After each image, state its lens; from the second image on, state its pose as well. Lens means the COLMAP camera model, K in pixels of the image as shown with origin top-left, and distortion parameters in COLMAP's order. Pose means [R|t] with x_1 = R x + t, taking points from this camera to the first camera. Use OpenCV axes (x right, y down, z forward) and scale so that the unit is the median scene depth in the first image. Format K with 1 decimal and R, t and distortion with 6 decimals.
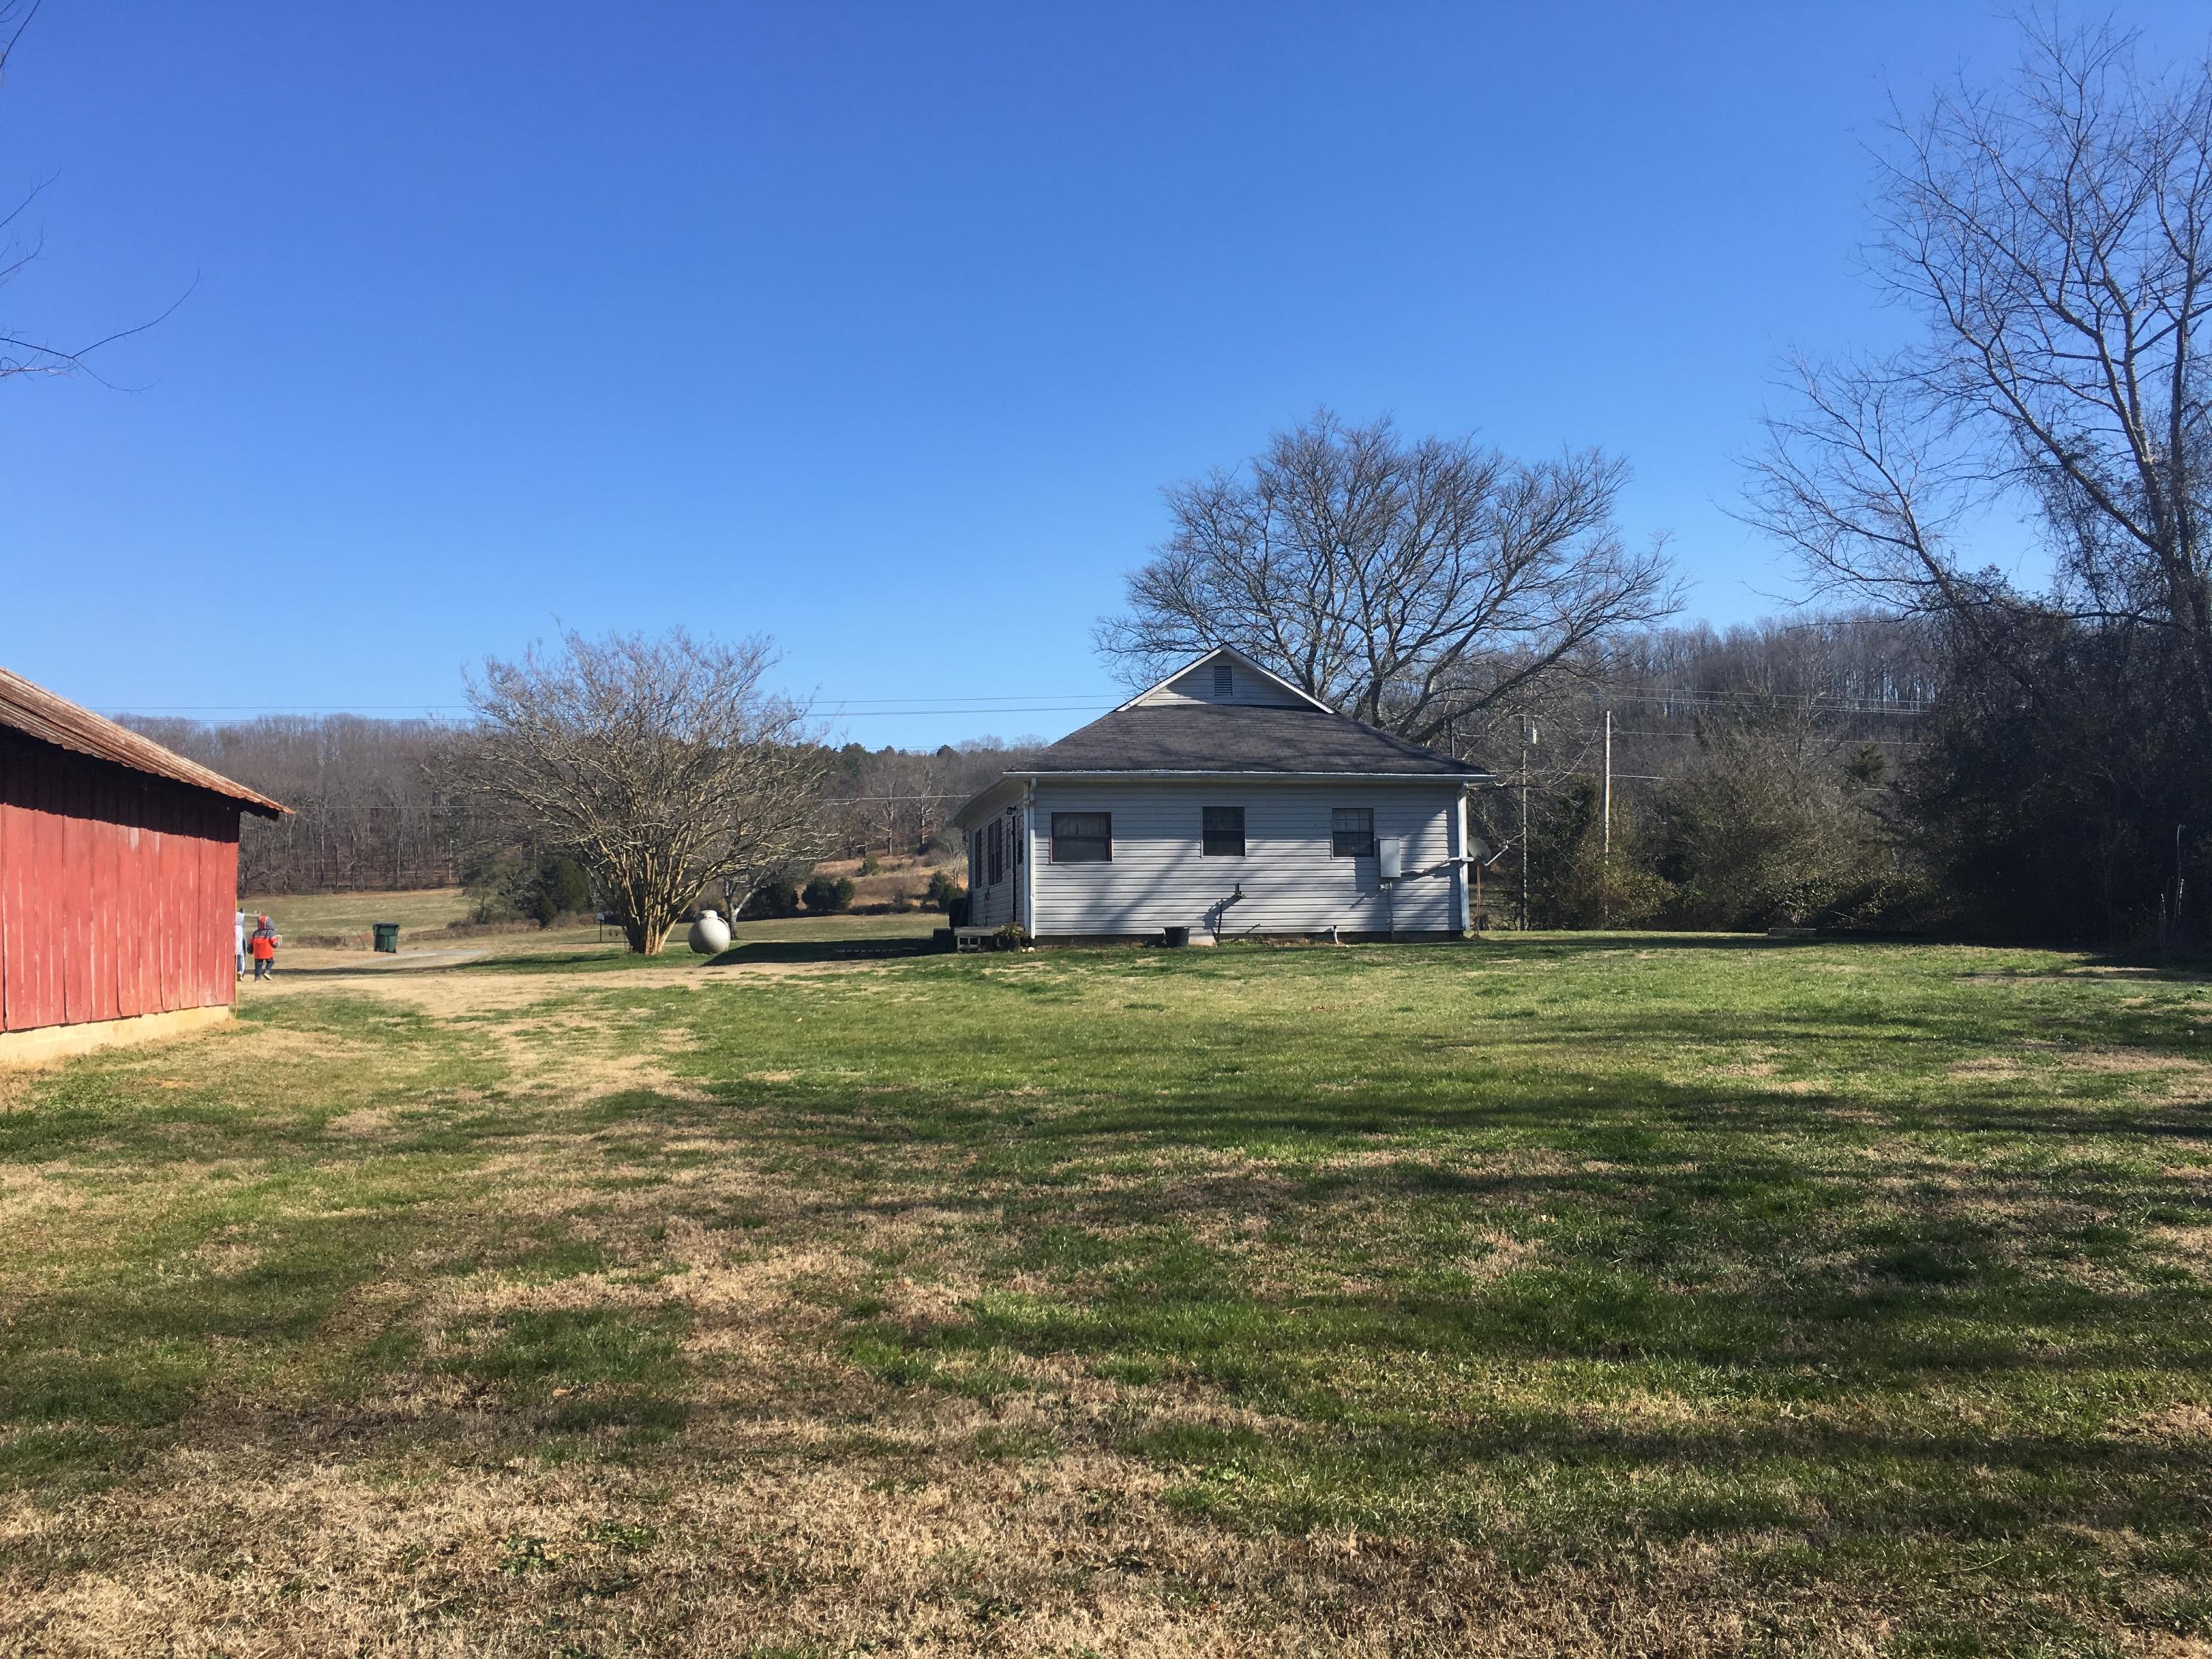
lens RADIAL K [[1921.5, 0, 1110.1], [0, 1921.5, 826.6], [0, 0, 1]] dist [0.105272, -0.025451]
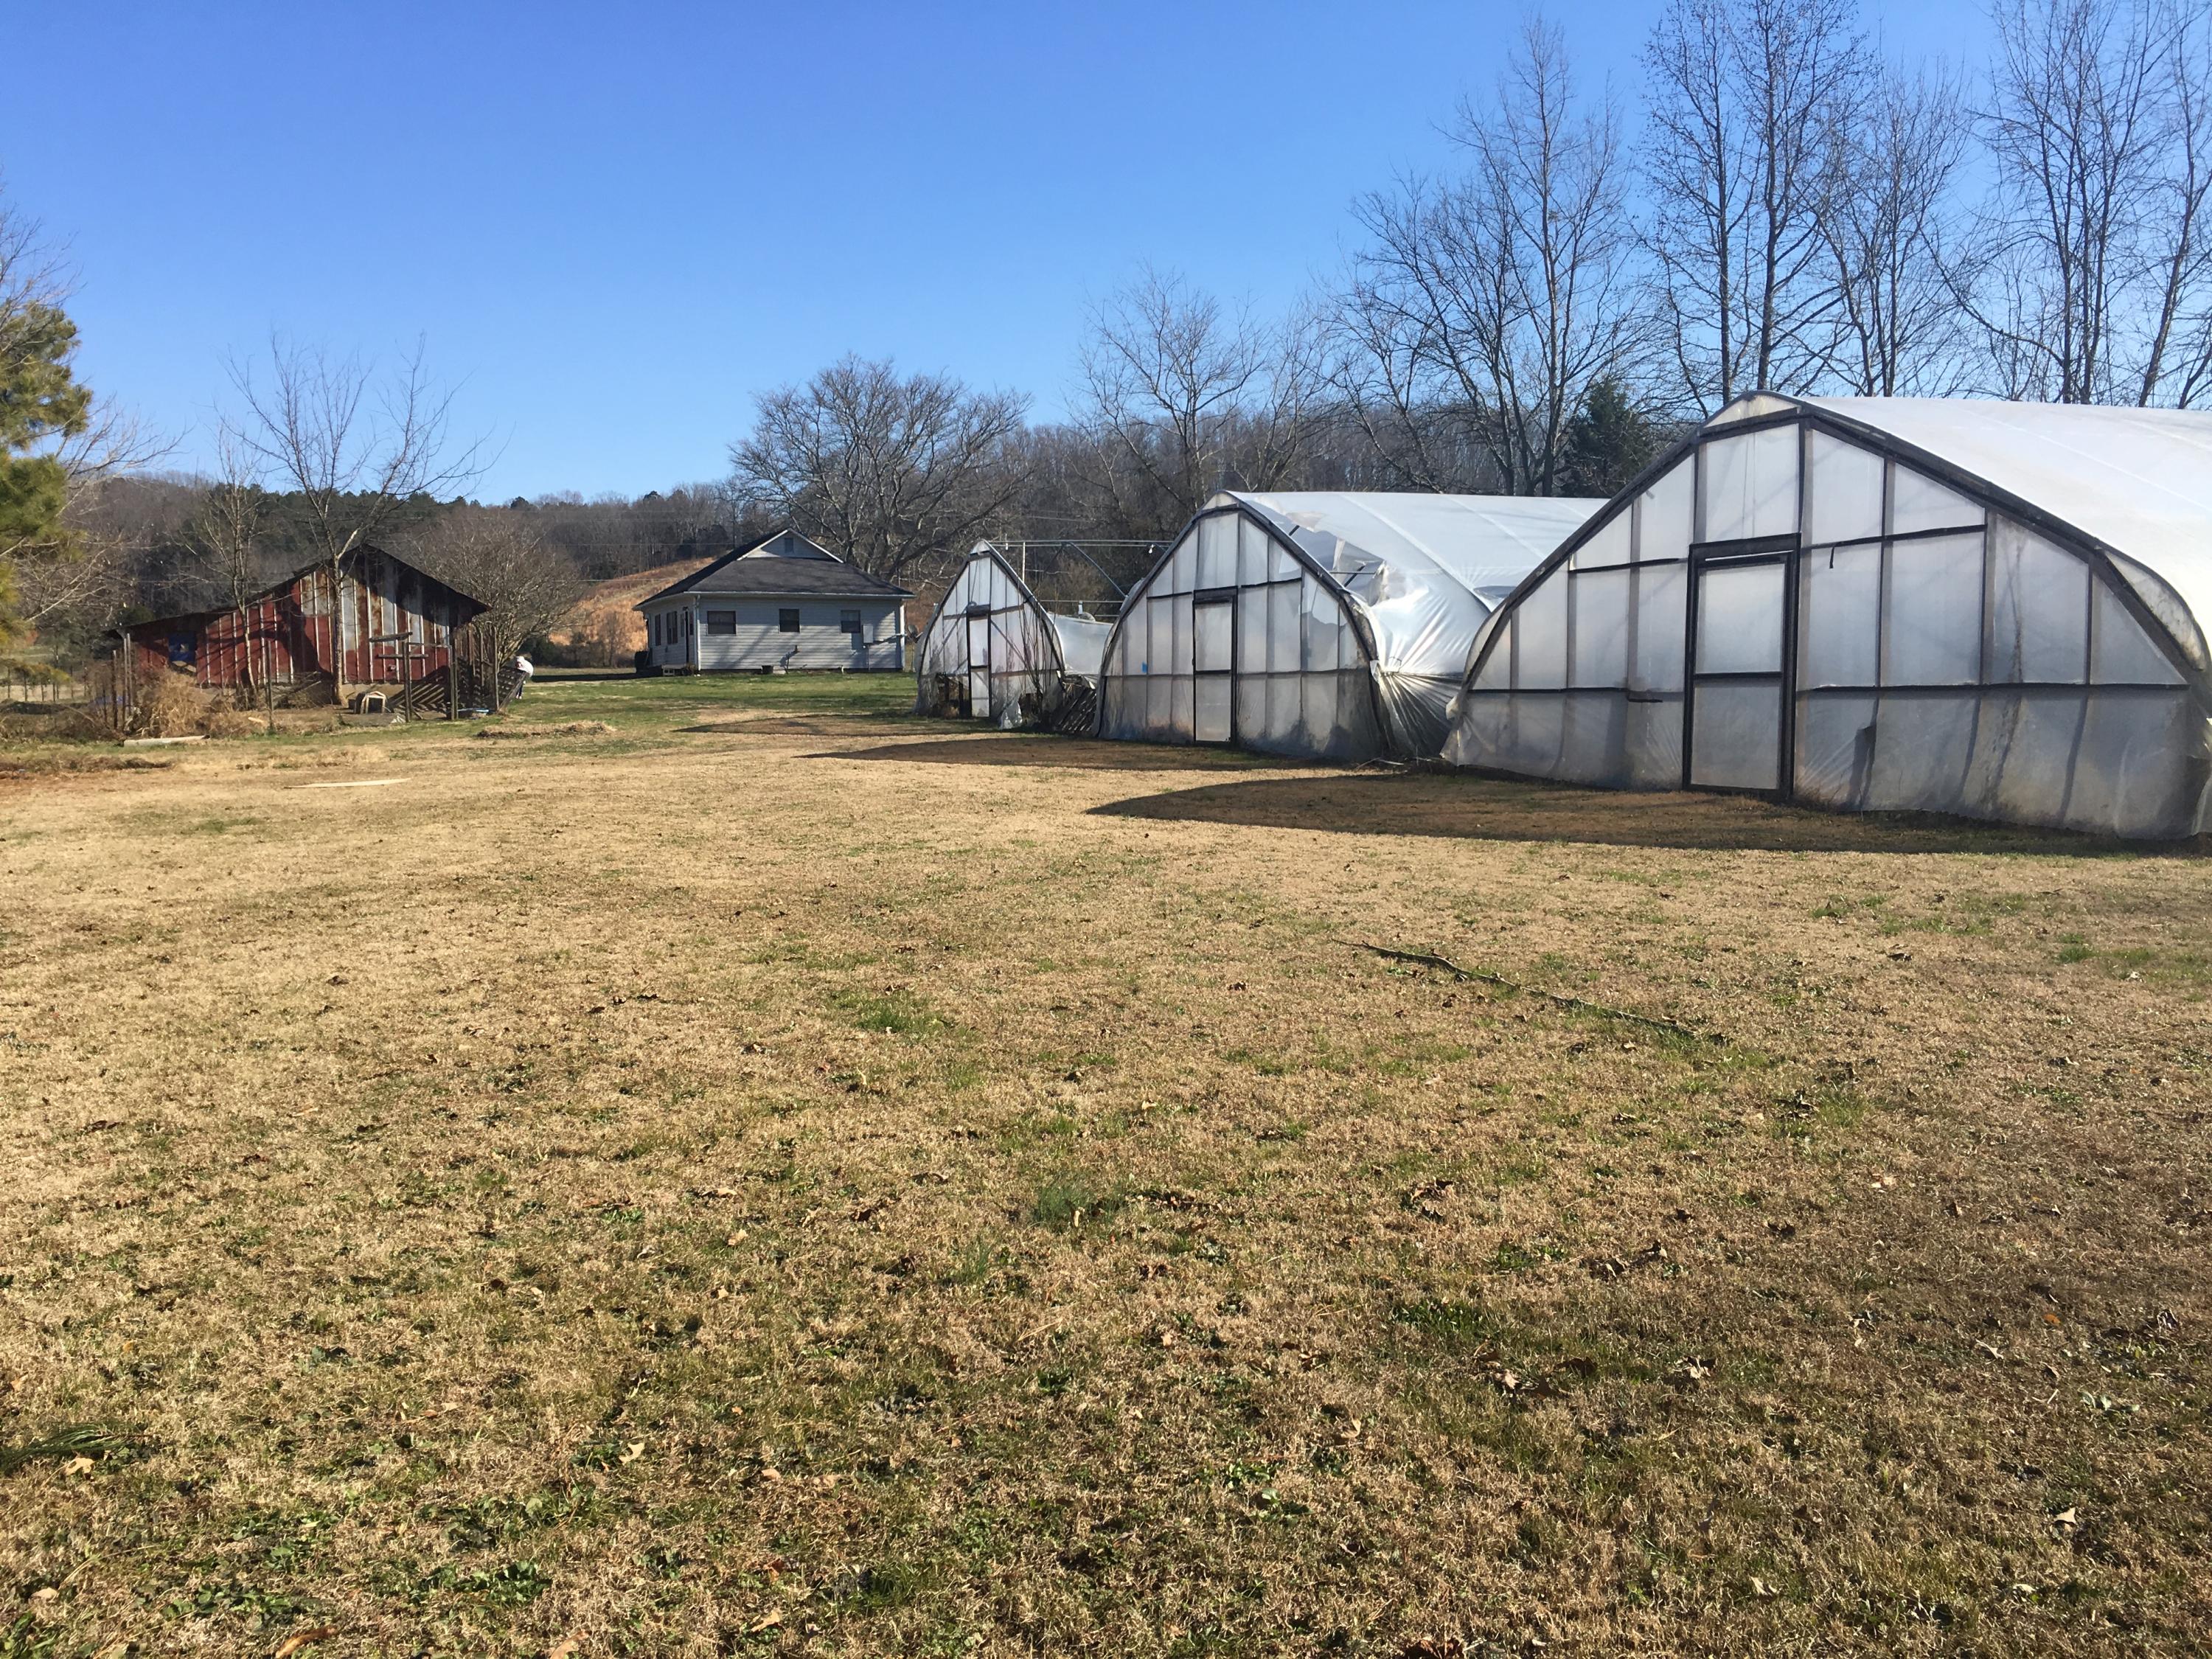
lens RADIAL K [[1921.5, 0, 1104.1], [0, 1921.5, 821.9], [0, 0, 1]] dist [0.105272, -0.025451]
pose [[0.977502, -0.012401, 0.210560, -0.052574], [-0.013769, 0.992390, 0.122366, -0.042258], [-0.210475, -0.122512, 0.969892, -1.166820]]
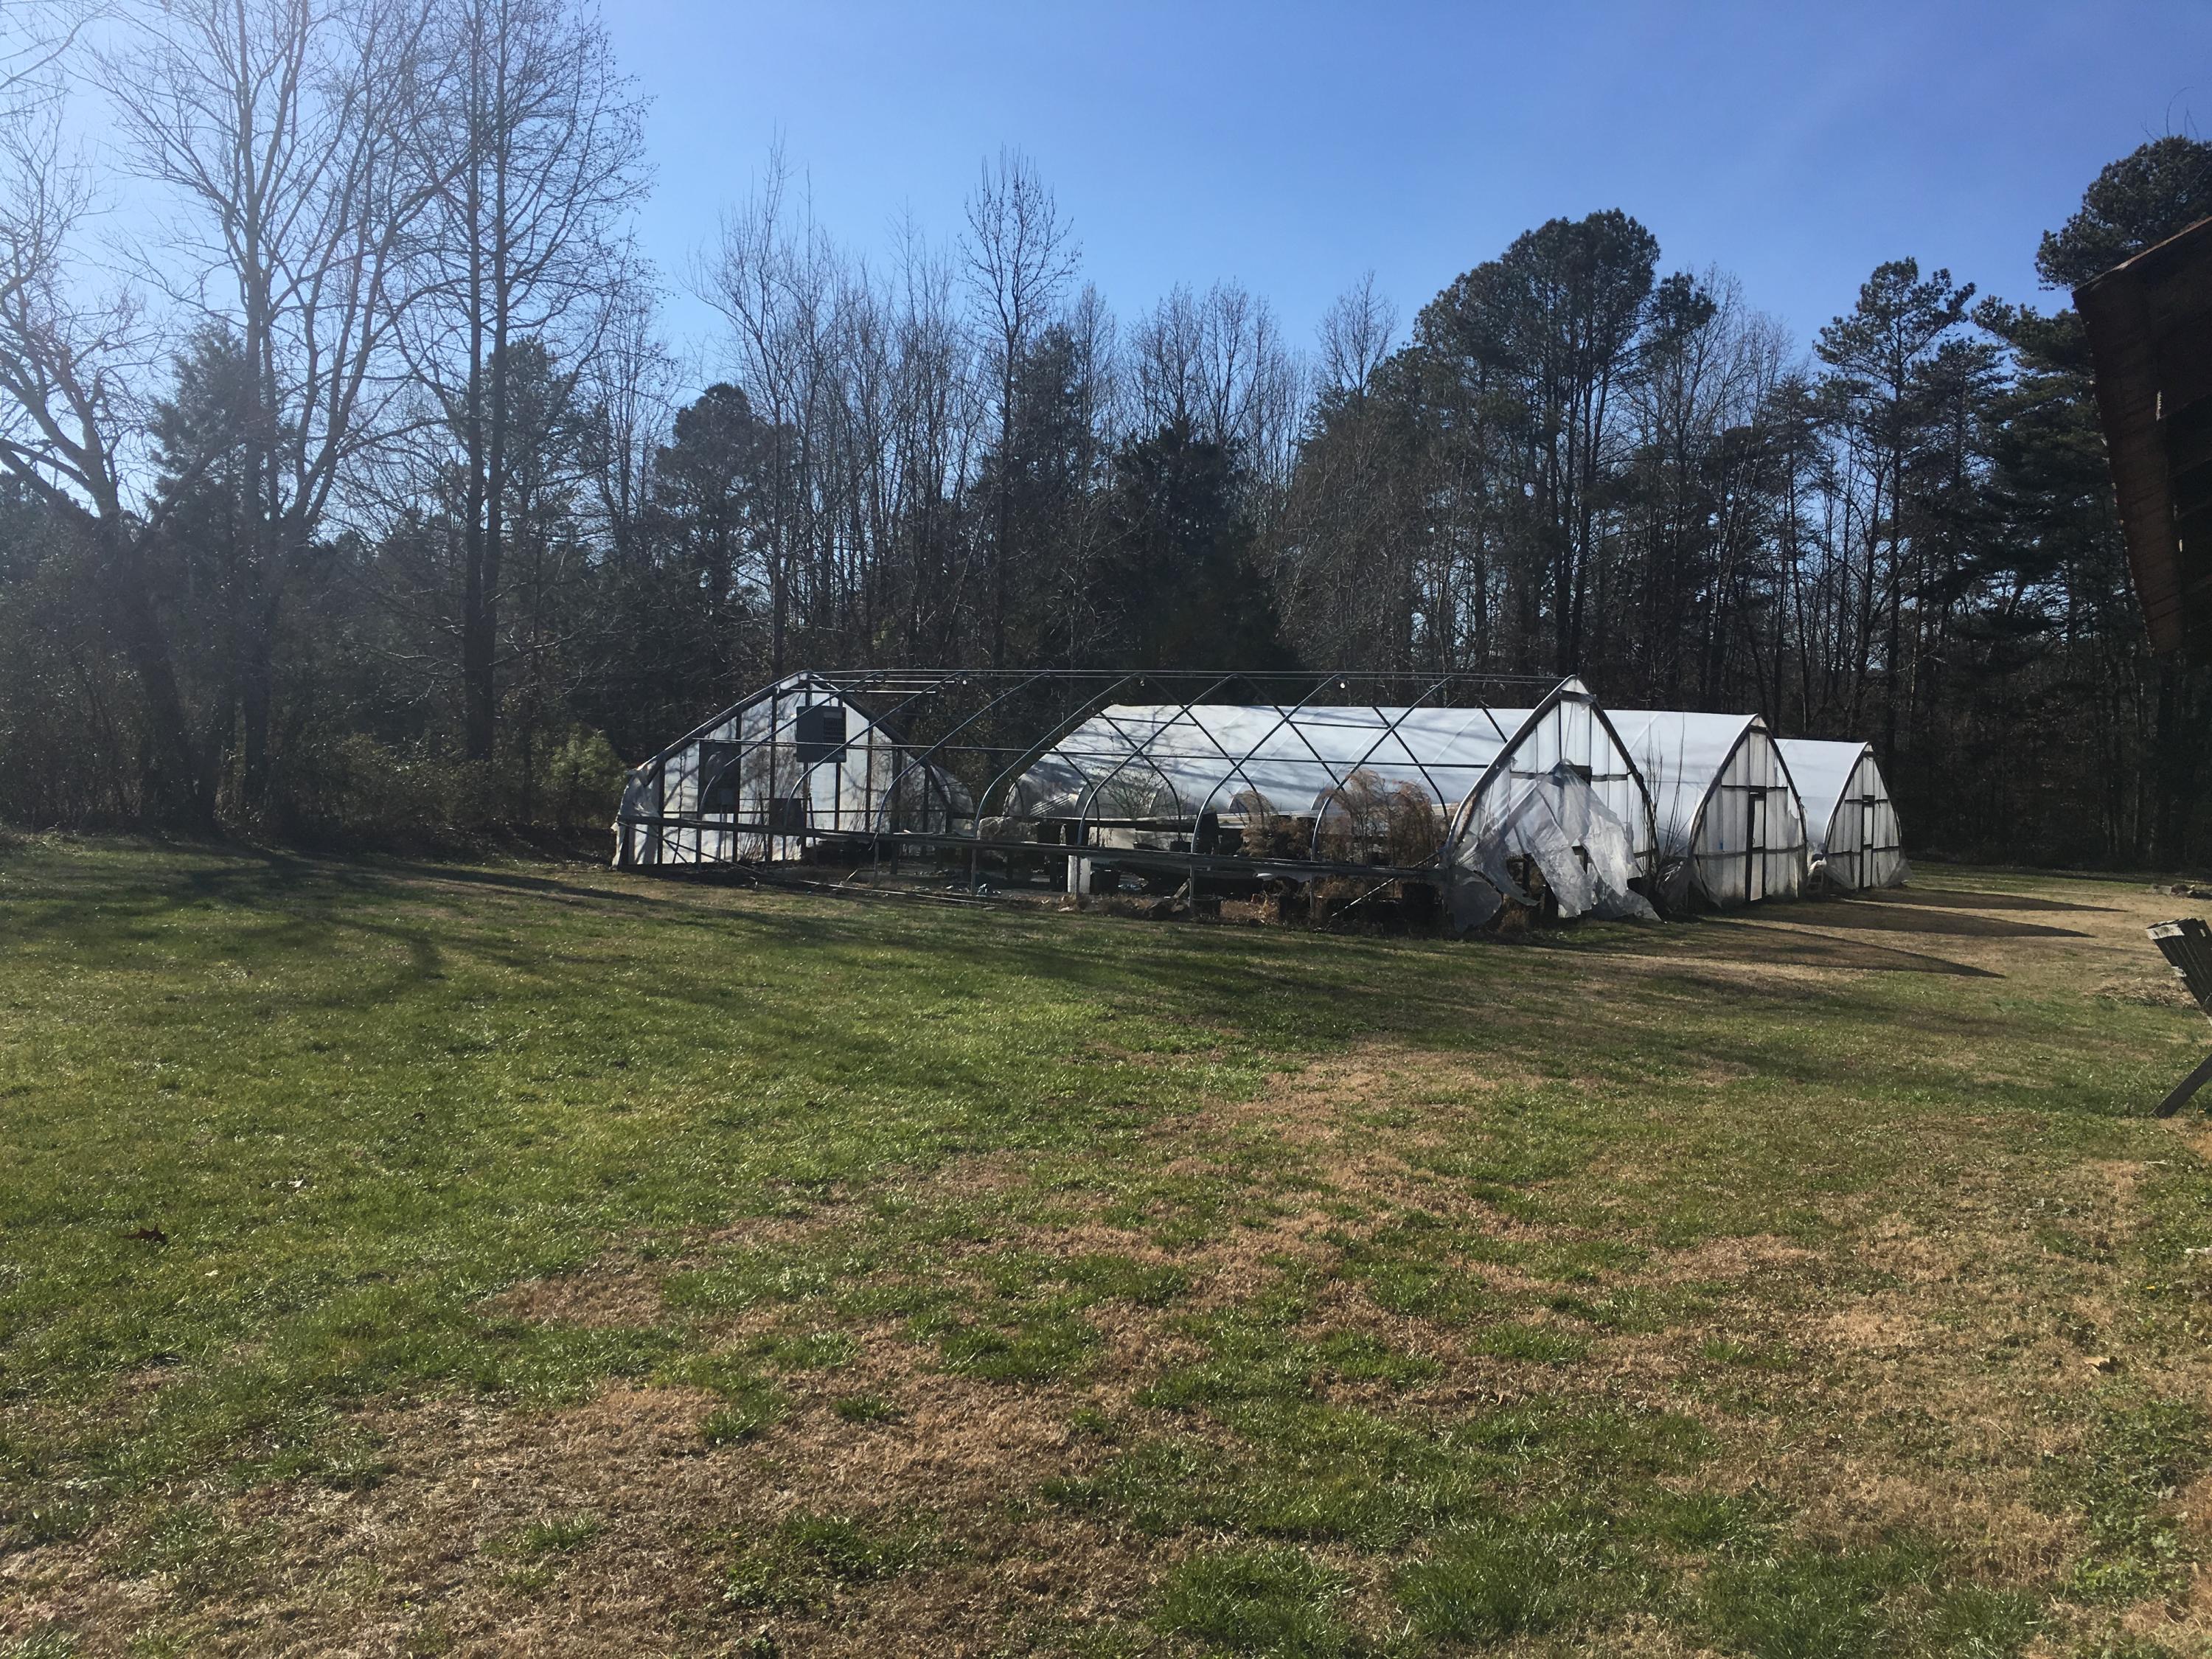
lens RADIAL K [[1921.5, 0, 1108.0], [0, 1921.5, 830.3], [0, 0, 1]] dist [0.105272, -0.025451]
pose [[-0.750705, -0.027102, 0.660082, -0.486887], [-0.055018, 0.998252, -0.021584, 0.089831], [-0.658343, -0.052520, -0.750884, 2.388901]]
